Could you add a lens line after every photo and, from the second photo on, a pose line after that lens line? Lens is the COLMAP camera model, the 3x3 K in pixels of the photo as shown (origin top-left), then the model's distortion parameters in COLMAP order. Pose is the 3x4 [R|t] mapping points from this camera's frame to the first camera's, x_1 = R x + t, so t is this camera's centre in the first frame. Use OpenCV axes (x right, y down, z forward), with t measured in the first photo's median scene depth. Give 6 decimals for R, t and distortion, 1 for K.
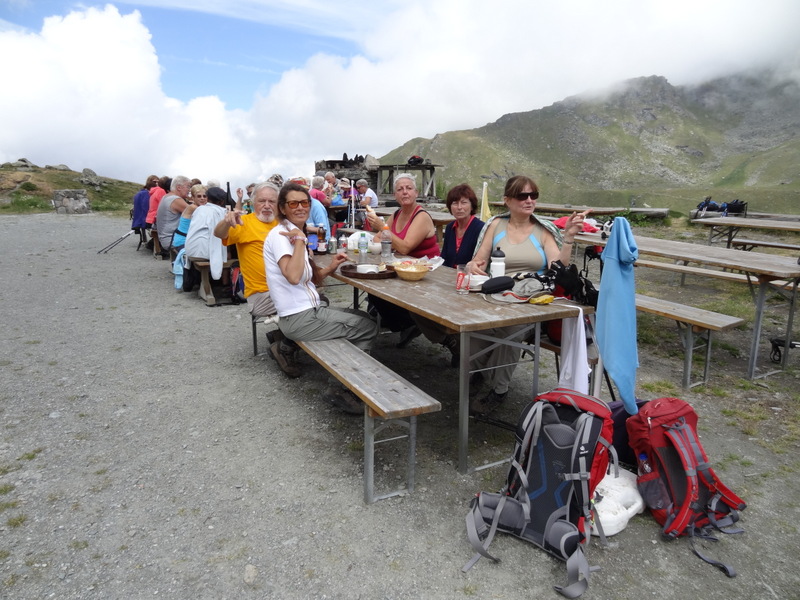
lens RADIAL K [[561.4, 0, 407.4], [0, 561.4, 301.9], [0, 0, 1]] dist [0.000766, 0.002848]
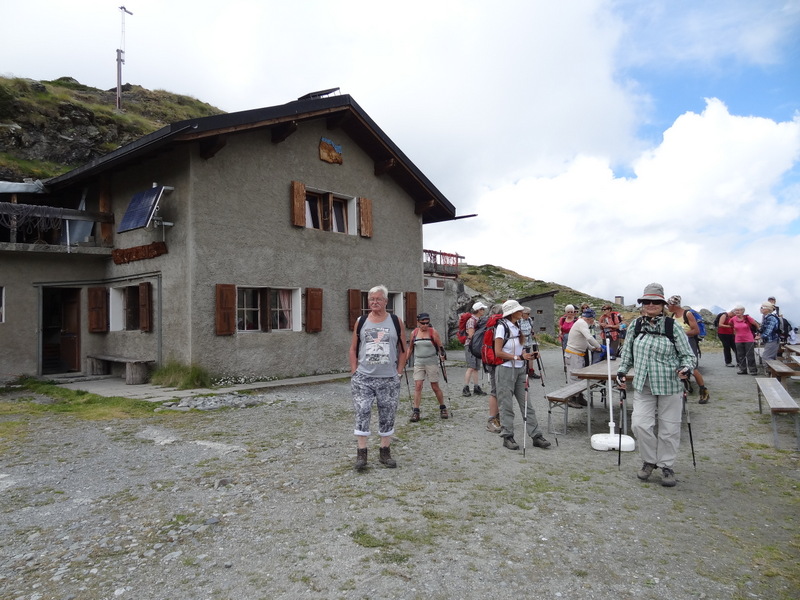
lens RADIAL K [[561.4, 0, 399.5], [0, 561.4, 298.7], [0, 0, 1]] dist [0.000766, 0.002848]
pose [[0.503266, -0.039383, -0.863233, 0.216525], [-0.173842, 0.973923, -0.145783, 0.021686], [0.846464, 0.223434, 0.483296, -0.119958]]
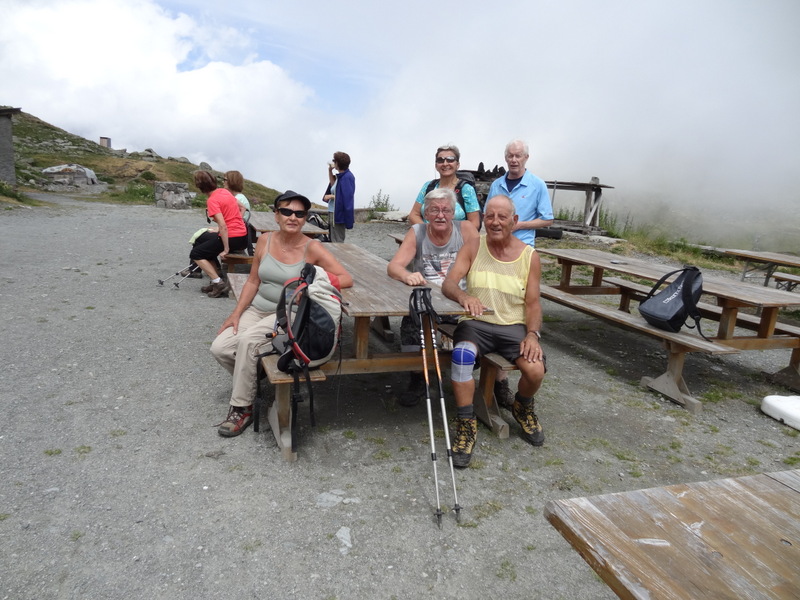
lens RADIAL K [[561.4, 0, 402.5], [0, 561.4, 301.0], [0, 0, 1]] dist [0.000766, 0.002848]
pose [[0.980434, 0.107895, -0.164642, -0.053212], [-0.111570, 0.993669, -0.013208, -0.034705], [0.162174, 0.031319, 0.986265, 0.151483]]
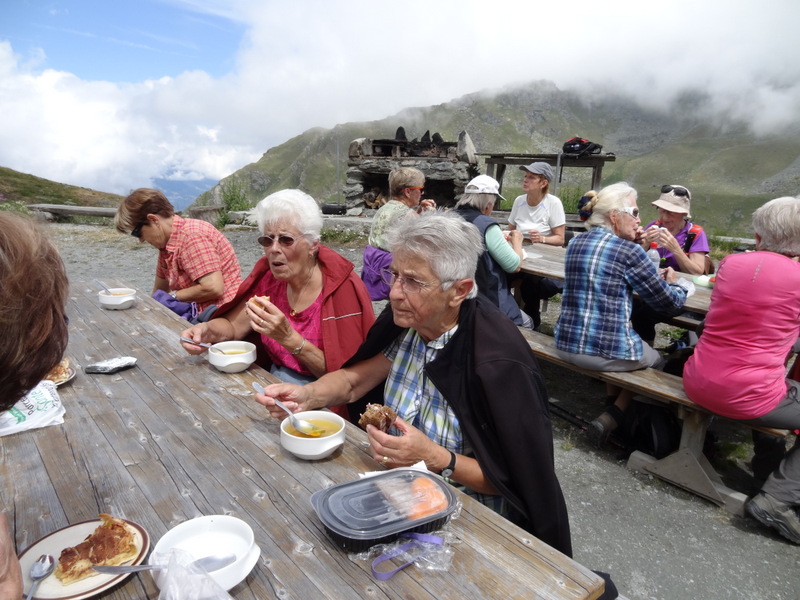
lens RADIAL K [[561.4, 0, 407.0], [0, 561.4, 300.4], [0, 0, 1]] dist [0.000766, 0.002848]
pose [[0.981764, -0.005351, 0.190028, -0.160103], [0.003222, 0.999929, 0.011512, -0.085979], [-0.190076, -0.010690, 0.981711, 0.378572]]
